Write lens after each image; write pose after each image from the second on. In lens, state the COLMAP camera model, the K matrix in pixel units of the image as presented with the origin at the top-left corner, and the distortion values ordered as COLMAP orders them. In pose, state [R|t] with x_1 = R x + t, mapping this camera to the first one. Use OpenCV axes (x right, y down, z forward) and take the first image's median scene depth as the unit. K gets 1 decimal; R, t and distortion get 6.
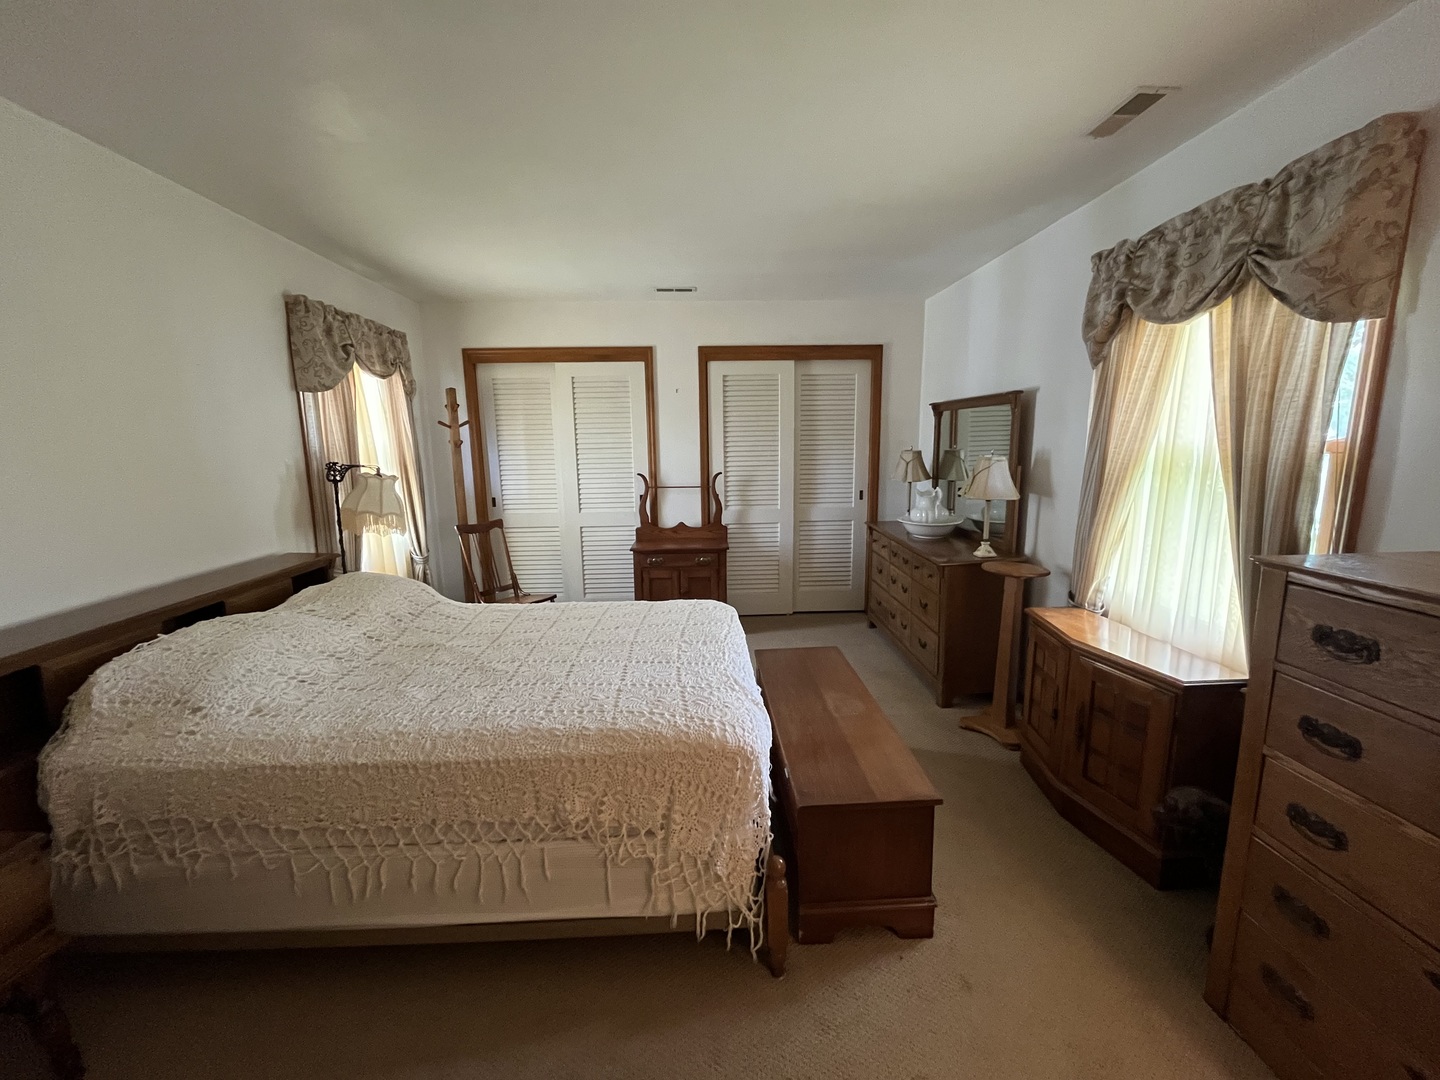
lens RADIAL K [[582.0, 0, 718.2], [0, 582.0, 539.6], [0, 0, 1]] dist [-0.001576, -0.000309]
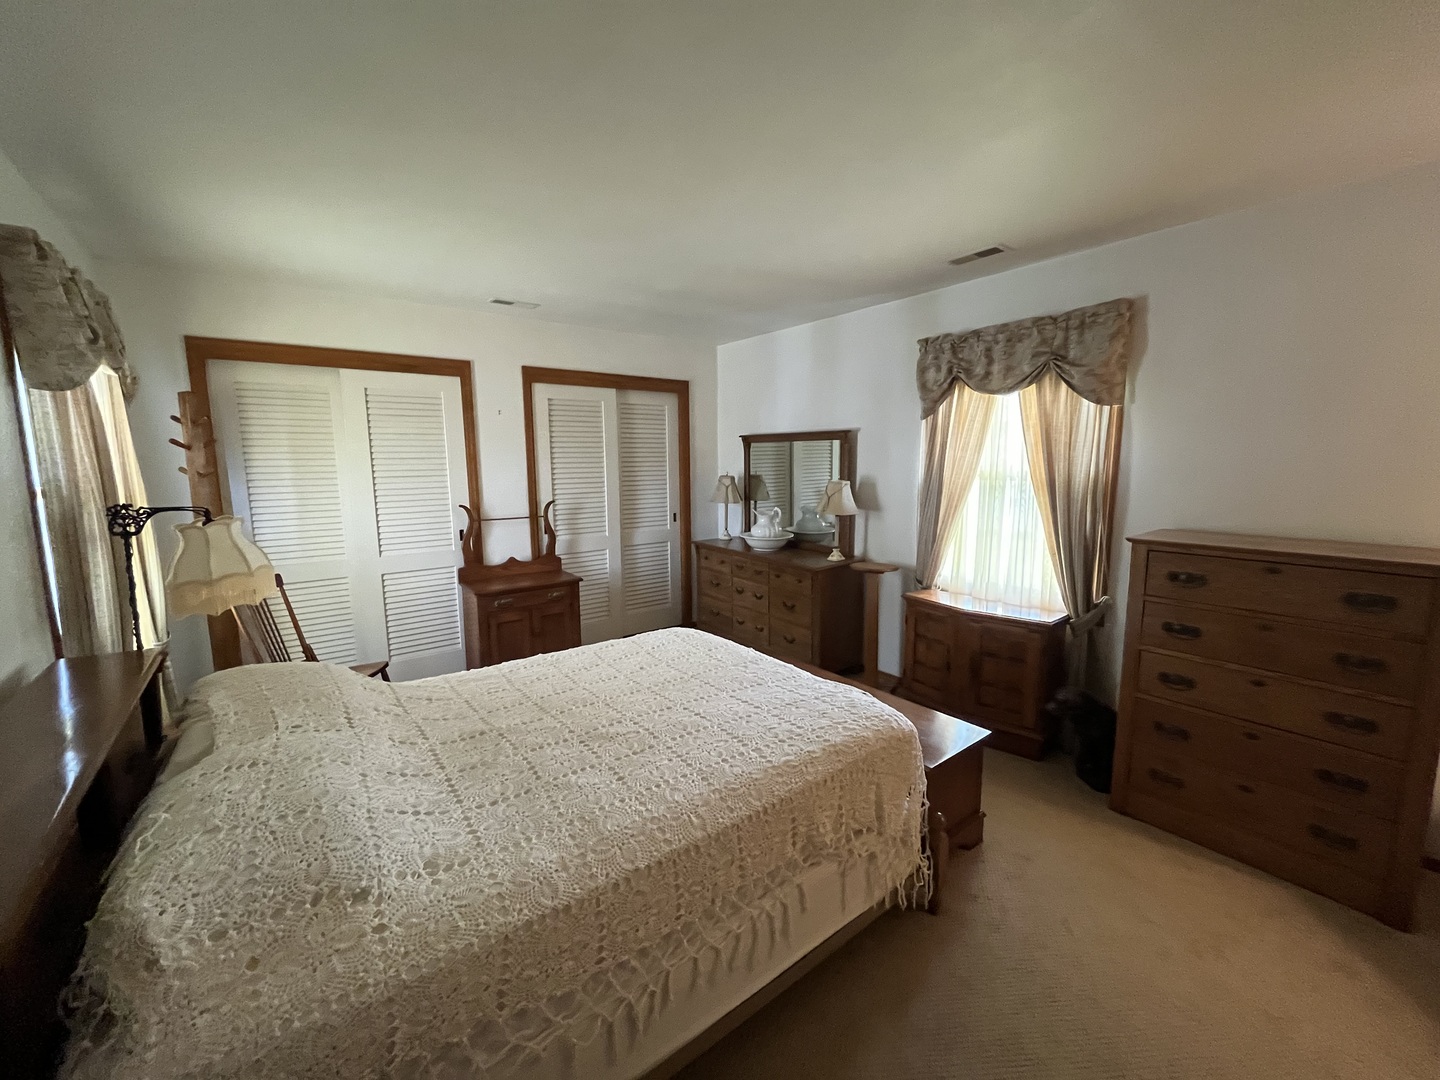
lens RADIAL K [[582.0, 0, 718.2], [0, 582.0, 539.6], [0, 0, 1]] dist [-0.001576, -0.000309]
pose [[0.815539, -0.071148, 0.574312, -0.456561], [0.093424, 0.995583, -0.009329, -0.027009], [-0.571111, 0.061263, 0.818584, 0.113090]]
